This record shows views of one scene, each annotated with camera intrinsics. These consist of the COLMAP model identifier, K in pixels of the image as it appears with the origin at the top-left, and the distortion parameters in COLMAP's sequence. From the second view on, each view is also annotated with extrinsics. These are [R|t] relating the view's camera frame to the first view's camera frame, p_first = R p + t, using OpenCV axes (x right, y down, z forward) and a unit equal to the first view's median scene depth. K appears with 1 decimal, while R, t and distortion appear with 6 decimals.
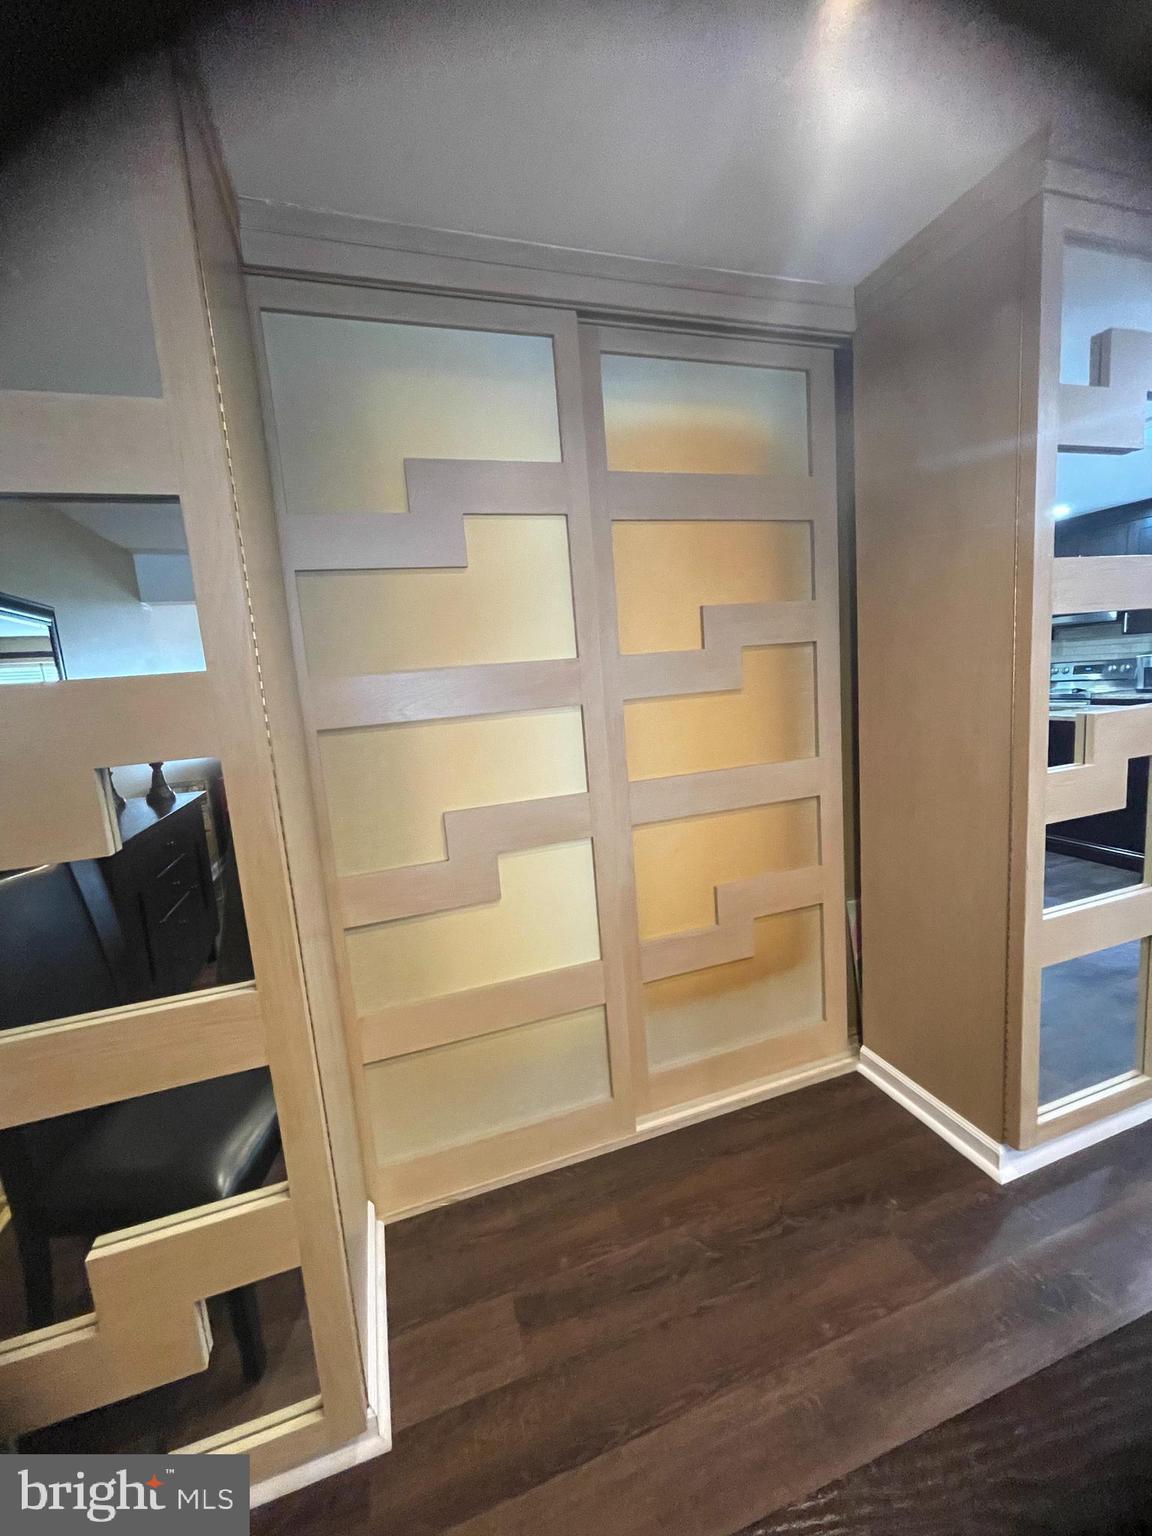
lens RADIAL K [[618.6, 0, 576.0], [0, 618.6, 768.0], [0, 0, 1]] dist [0.000161, 0.000061]
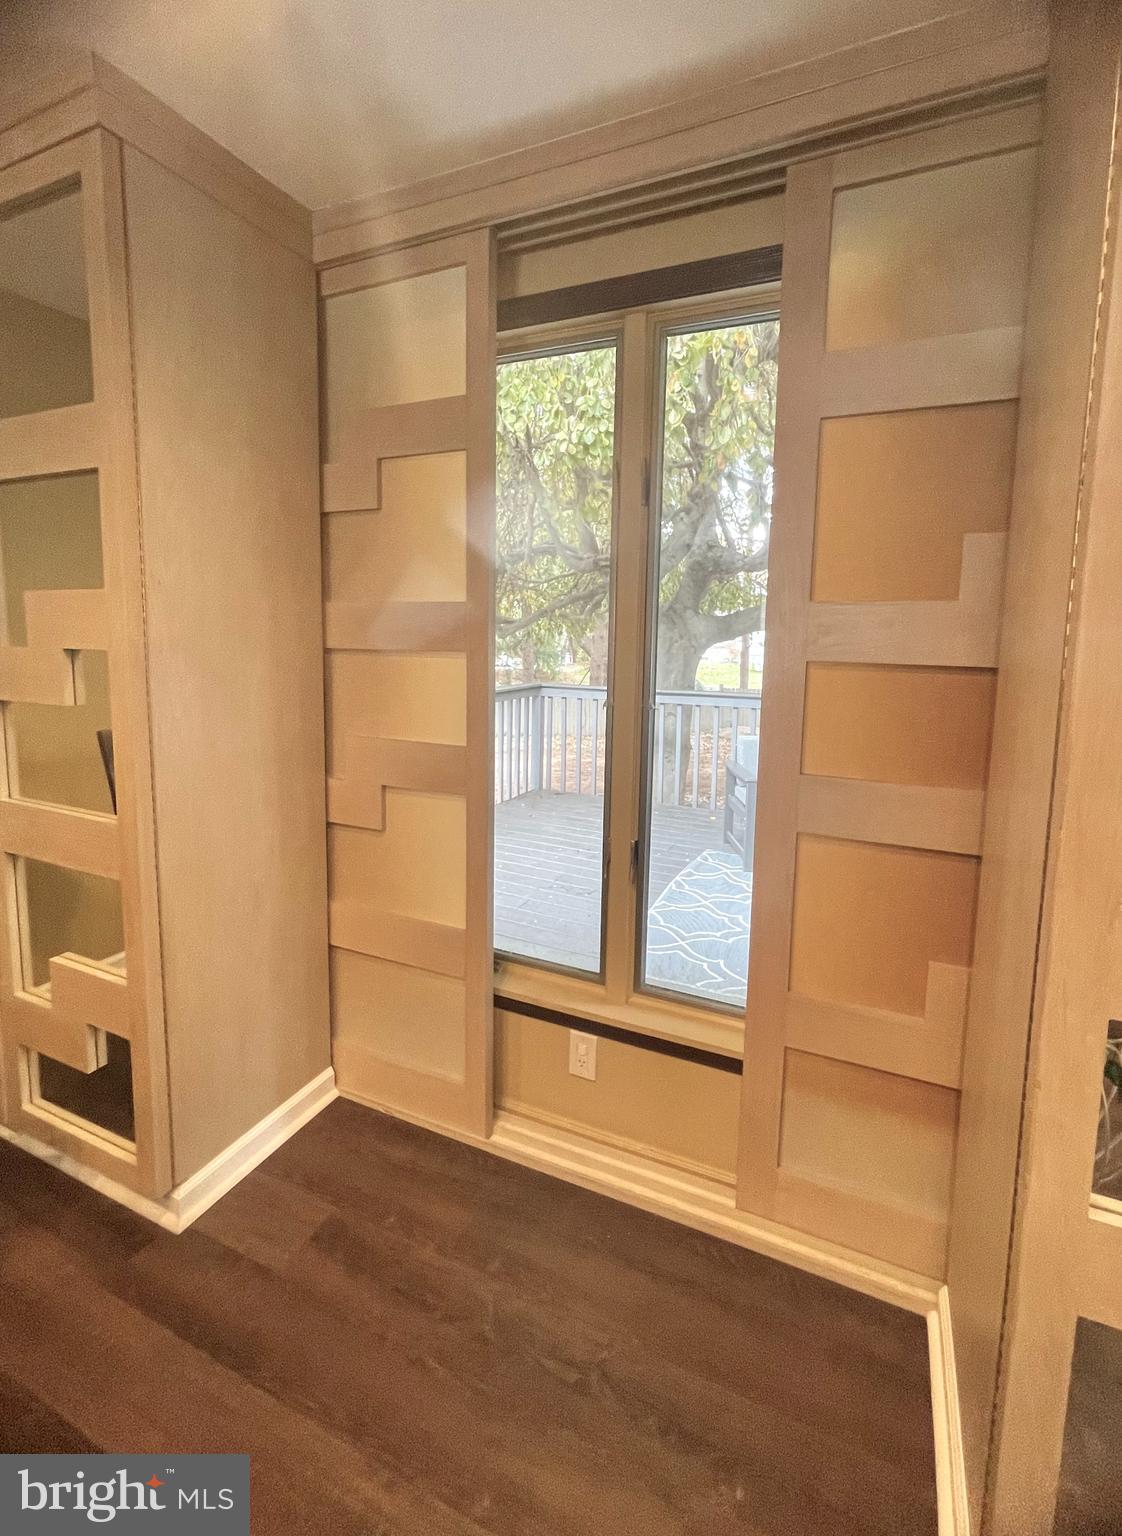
lens RADIAL K [[688.0, 0, 561.0], [0, 688.0, 719.2], [0, 0, 1]] dist [0.029956, -0.008043]
pose [[0.722558, 0.172341, -0.669484, 0.797352], [-0.170160, 0.982970, 0.069391, -0.096851], [0.670042, 0.063780, 0.739578, 0.334015]]
